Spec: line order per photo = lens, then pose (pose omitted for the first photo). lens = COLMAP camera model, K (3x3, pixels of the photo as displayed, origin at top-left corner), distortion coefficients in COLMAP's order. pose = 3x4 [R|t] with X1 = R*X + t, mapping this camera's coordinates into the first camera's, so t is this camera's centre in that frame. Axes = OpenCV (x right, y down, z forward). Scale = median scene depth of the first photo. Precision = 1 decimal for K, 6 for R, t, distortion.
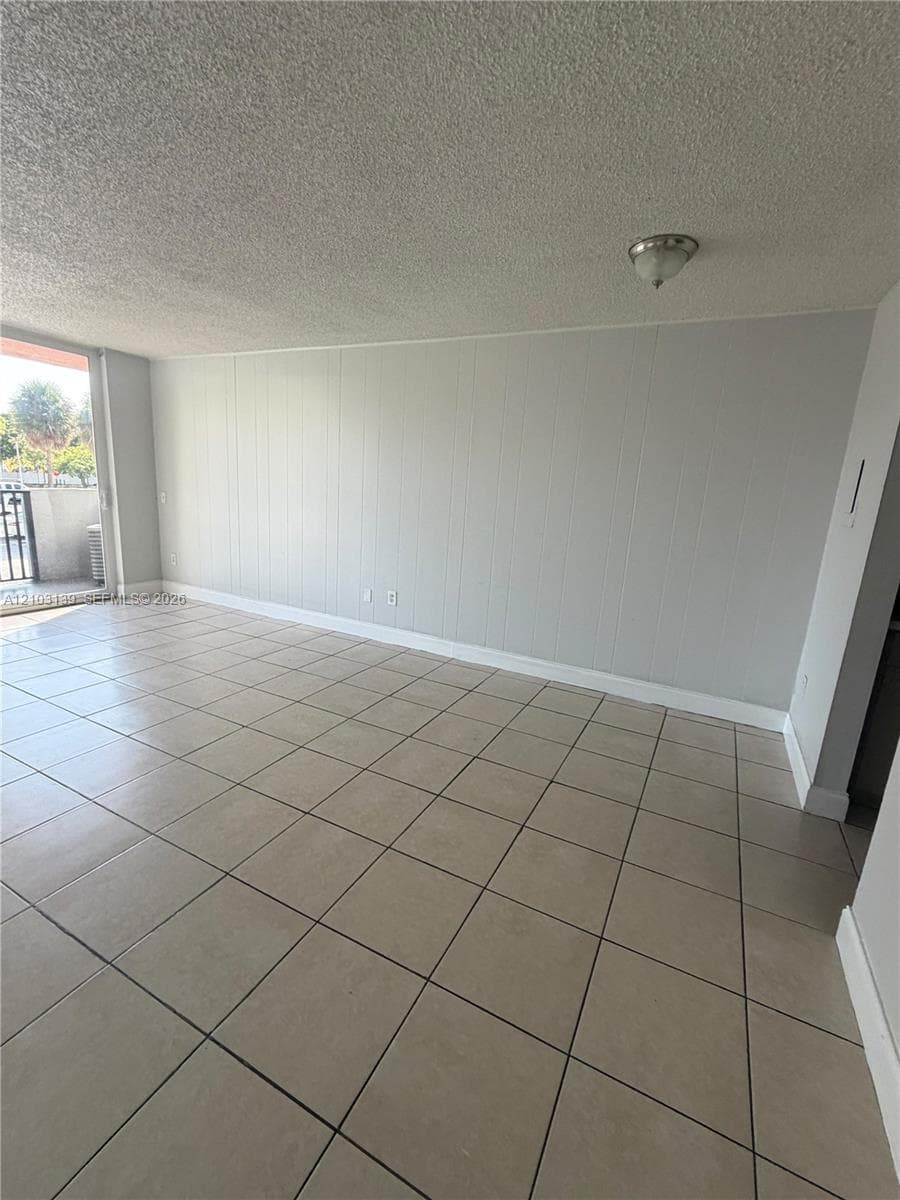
lens RADIAL K [[524.8, 0, 450.0], [0, 524.8, 600.0], [0, 0, 1]] dist [0.005191, -0.000504]
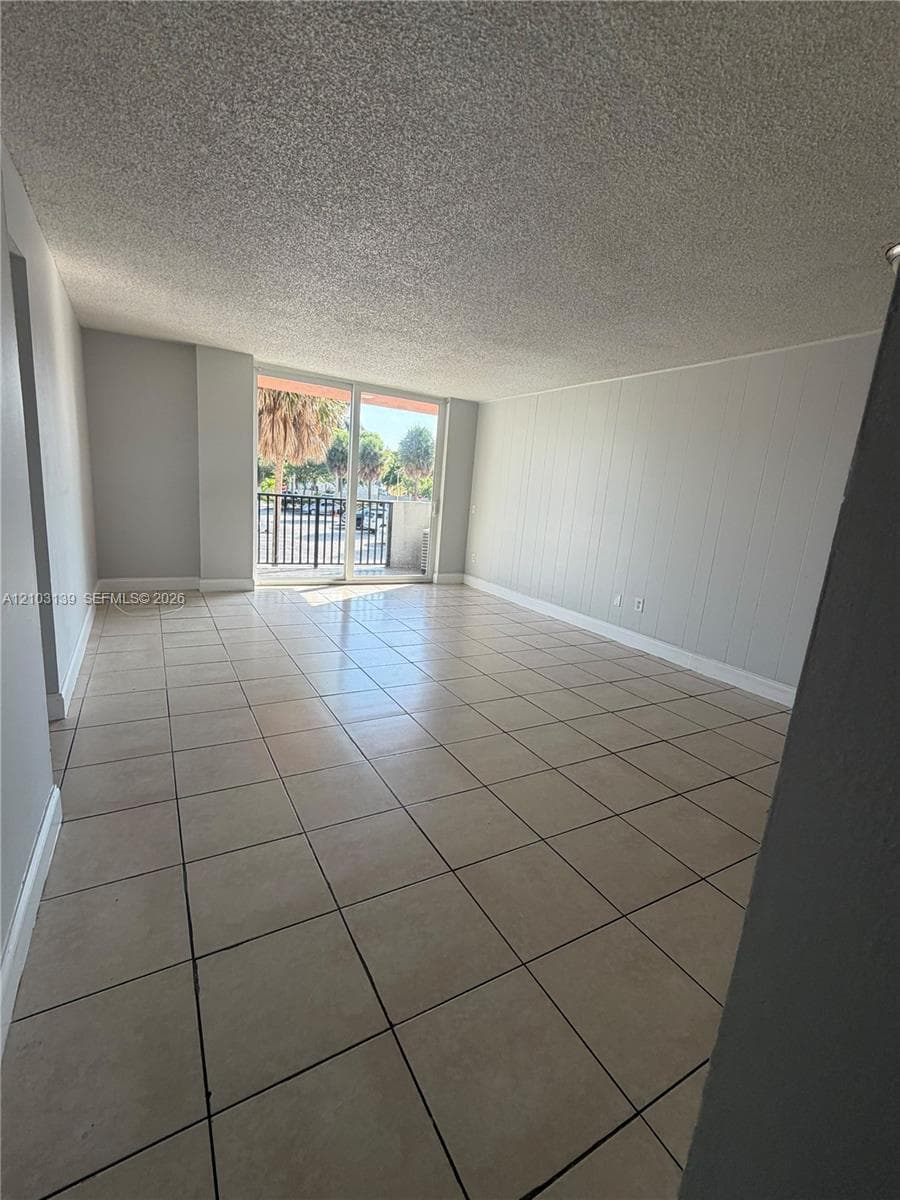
lens RADIAL K [[524.8, 0, 450.0], [0, 524.8, 600.0], [0, 0, 1]] dist [0.005191, -0.000504]
pose [[0.838873, 0.118378, -0.531300, 0.128963], [-0.144900, 0.989411, -0.008334, 0.049518], [0.524687, 0.083977, 0.847143, -0.104784]]
